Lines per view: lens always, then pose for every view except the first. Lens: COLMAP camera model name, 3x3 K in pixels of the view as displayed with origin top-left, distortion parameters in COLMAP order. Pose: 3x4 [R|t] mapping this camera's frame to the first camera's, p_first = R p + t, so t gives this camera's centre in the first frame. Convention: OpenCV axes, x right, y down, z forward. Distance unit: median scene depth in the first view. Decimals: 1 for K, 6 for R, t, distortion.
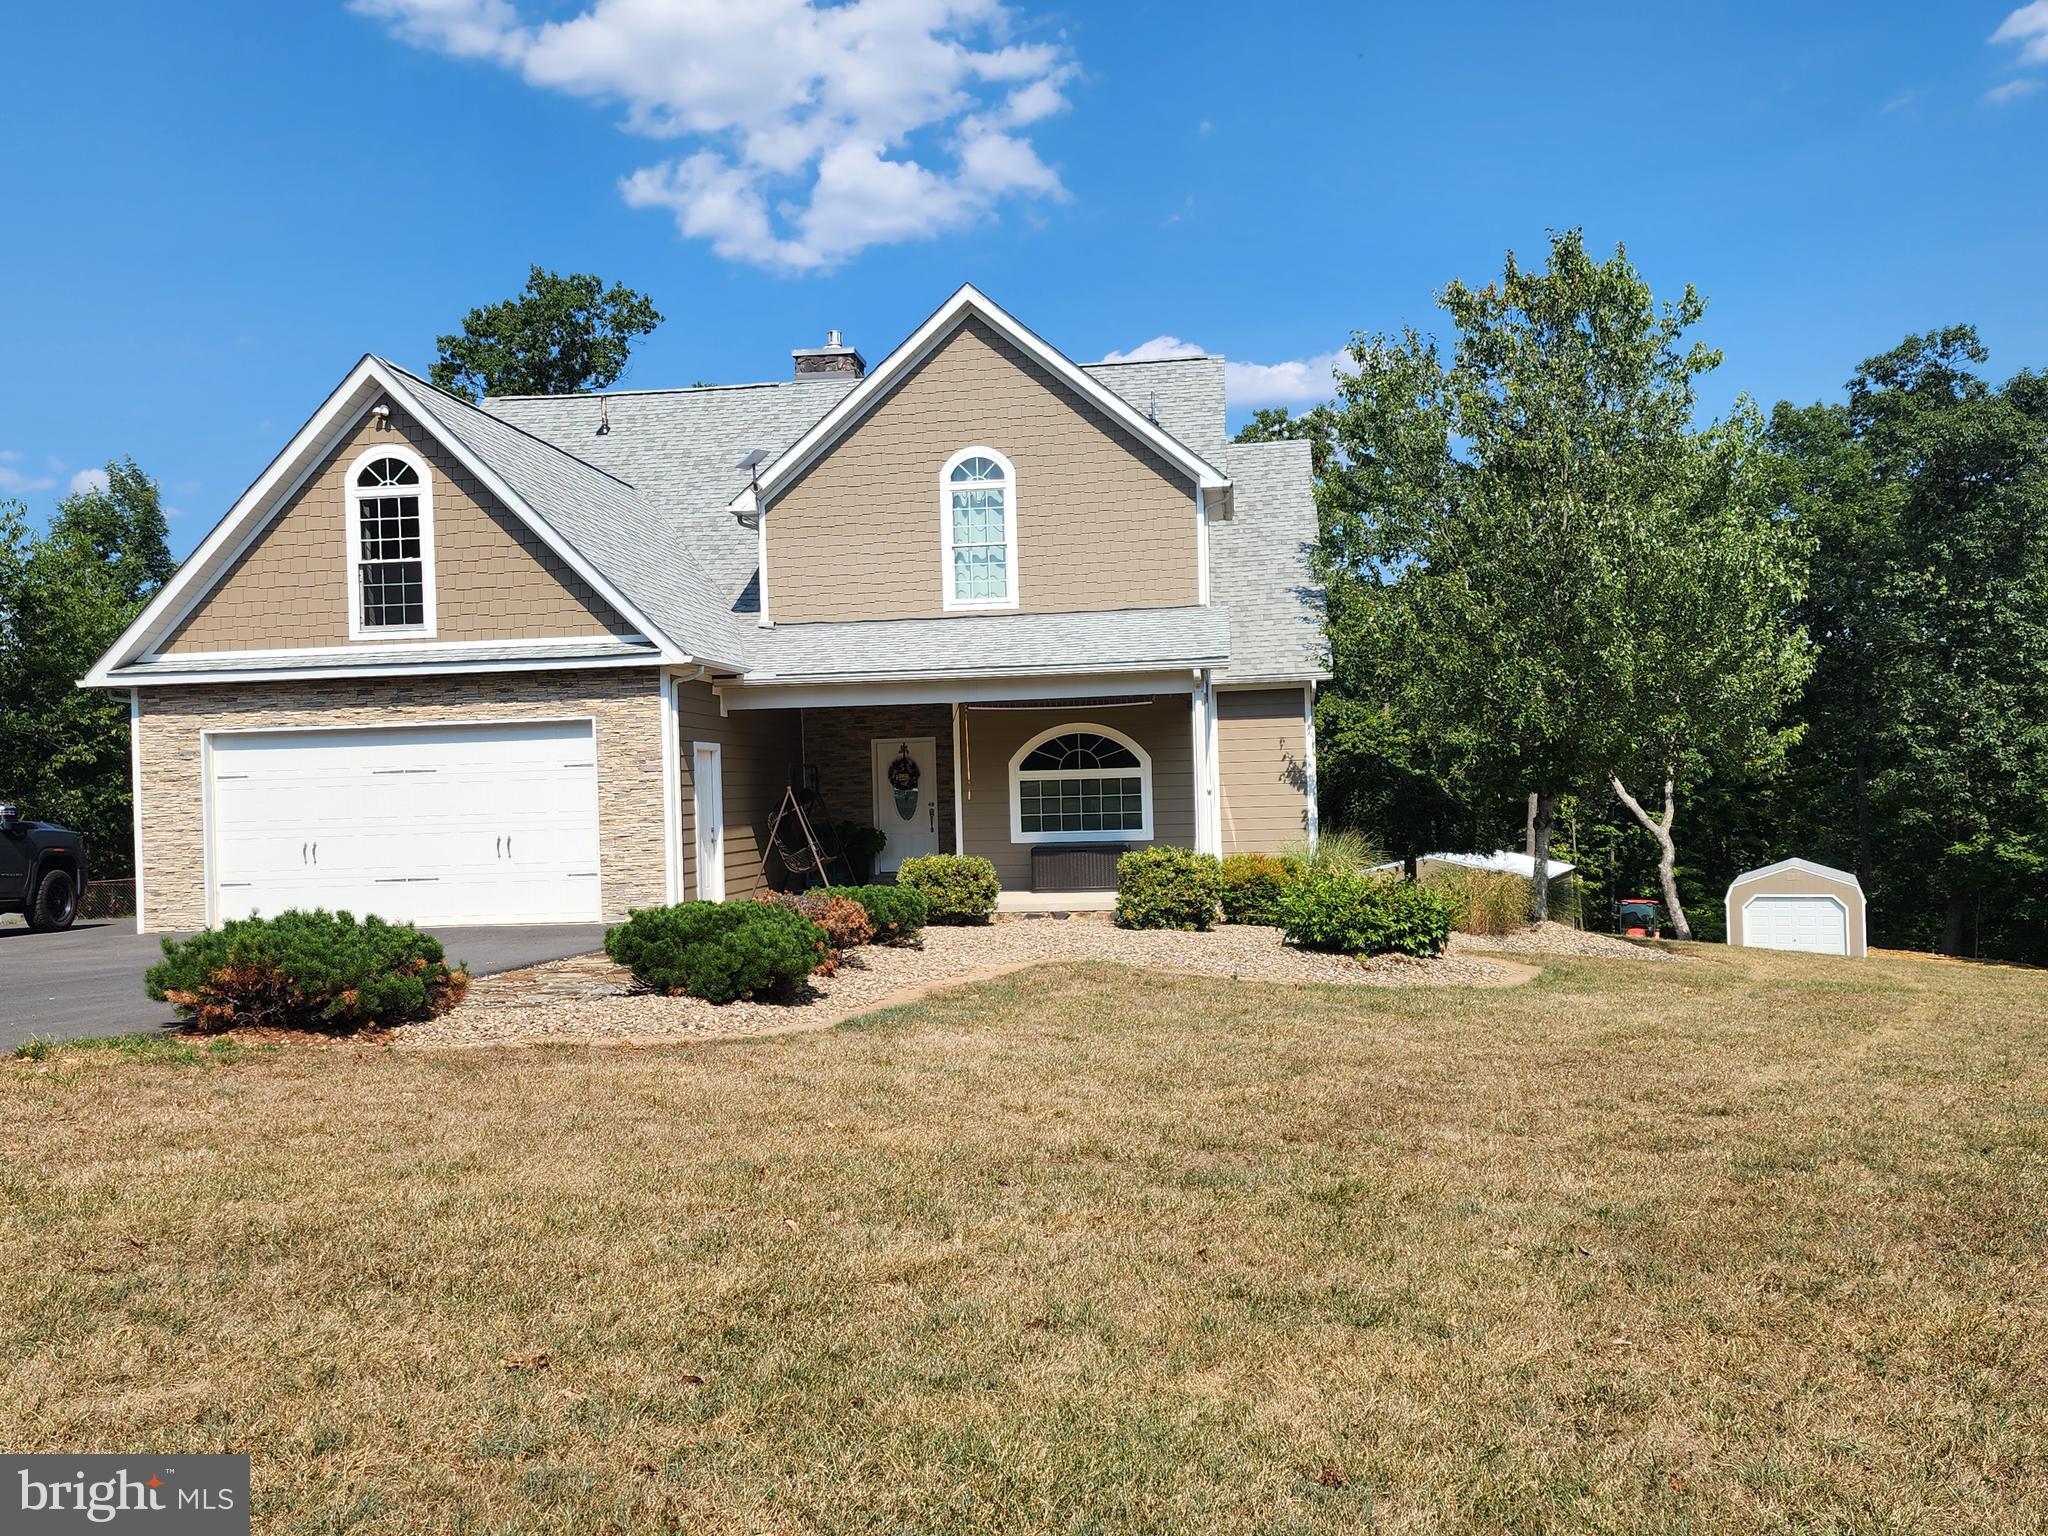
lens RADIAL K [[1675.7, 0, 1022.1], [0, 1675.7, 773.9], [0, 0, 1]] dist [0.075805, -0.024573]
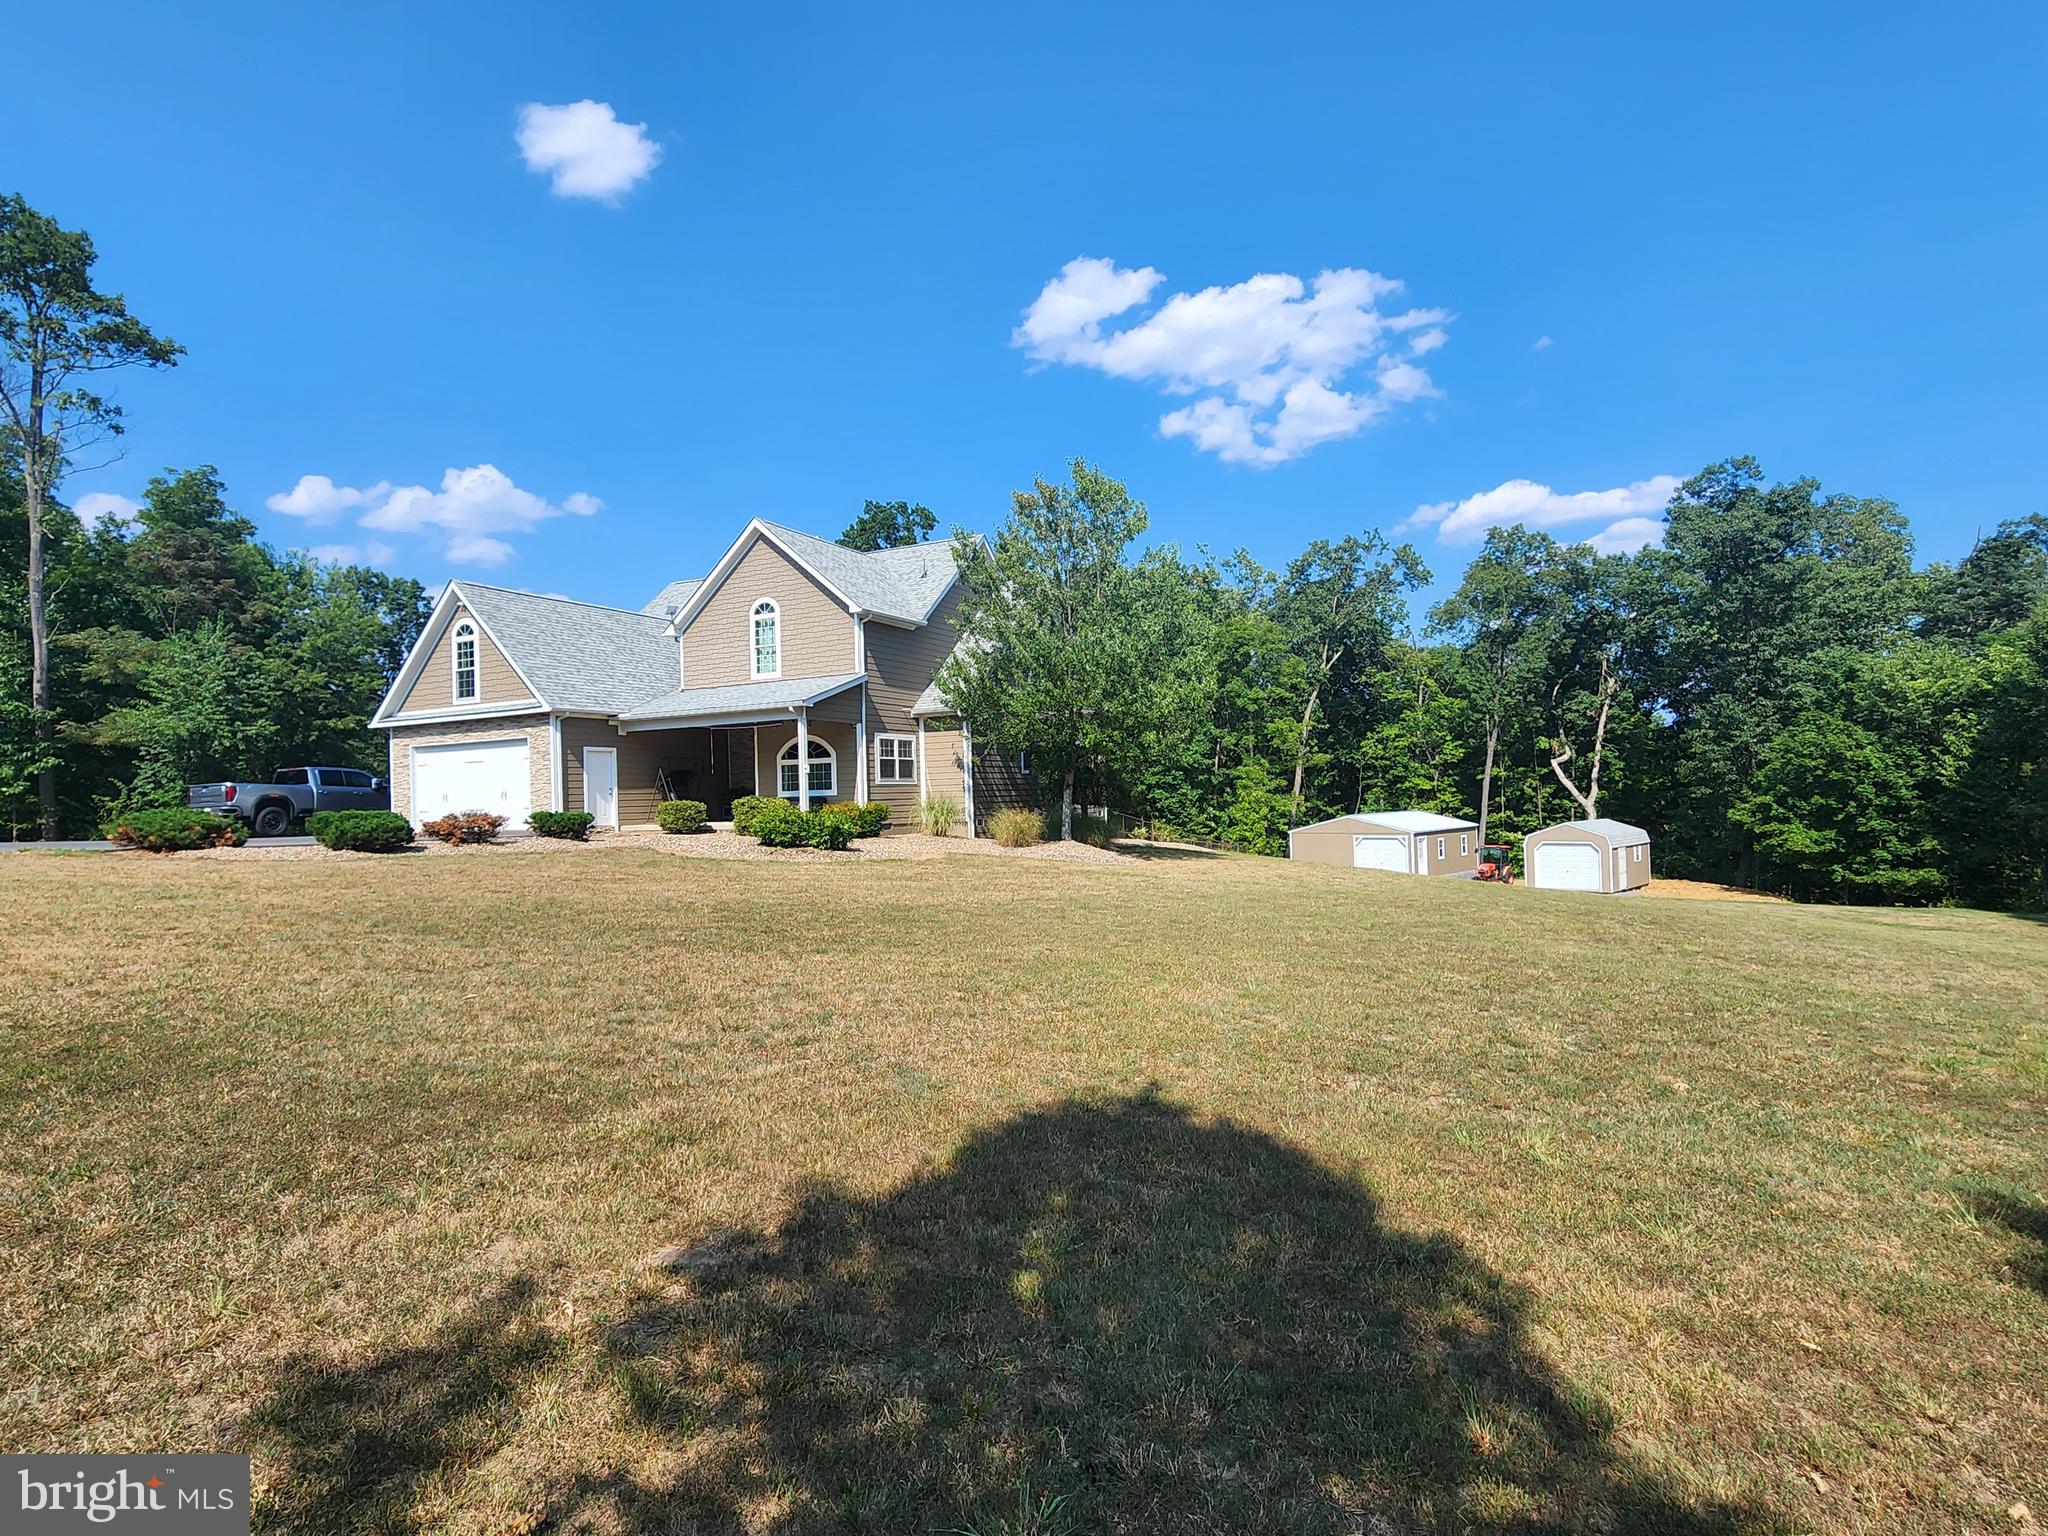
lens RADIAL K [[1027.4, 0, 1029.3], [0, 1027.4, 762.4], [0, 0, 1]] dist [-0.002505, -0.001635]
pose [[0.946661, -0.009055, -0.322103, 0.715513], [0.005591, 0.999916, -0.011677, 0.017687], [0.322181, 0.009254, 0.946633, -0.051418]]
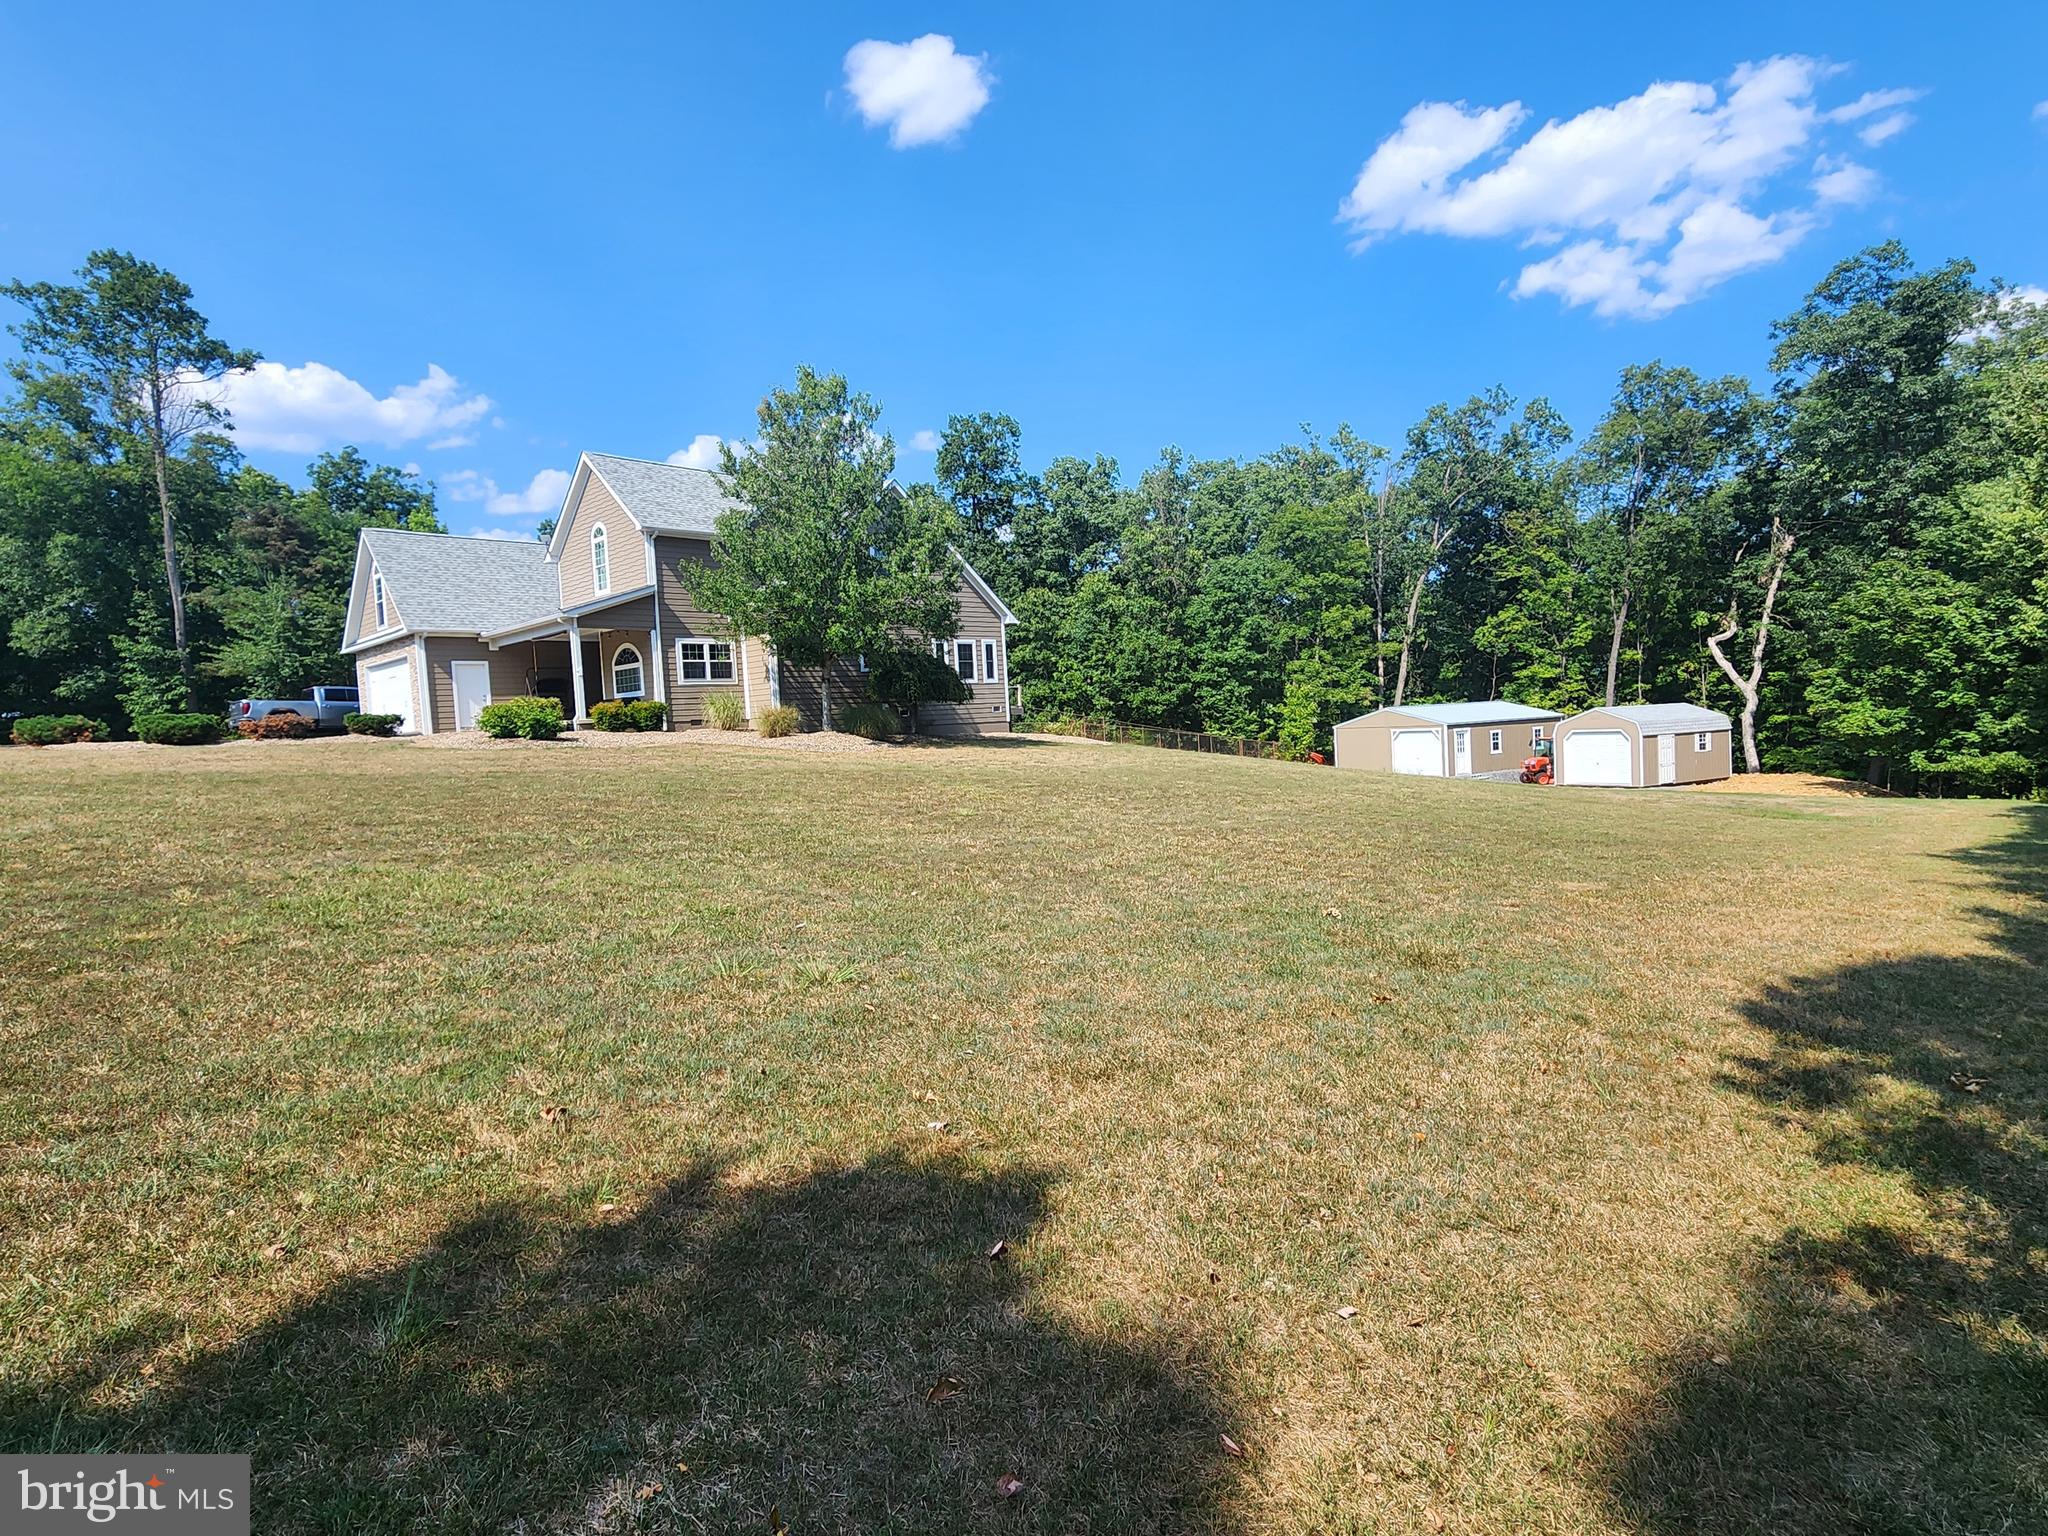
lens RADIAL K [[1027.4, 0, 1021.2], [0, 1027.4, 759.0], [0, 0, 1]] dist [-0.002505, -0.001635]
pose [[0.814603, 0.006439, -0.579983, 1.335583], [0.038072, 0.997188, 0.064545, 0.057713], [0.578768, -0.074660, 0.812067, 0.206089]]
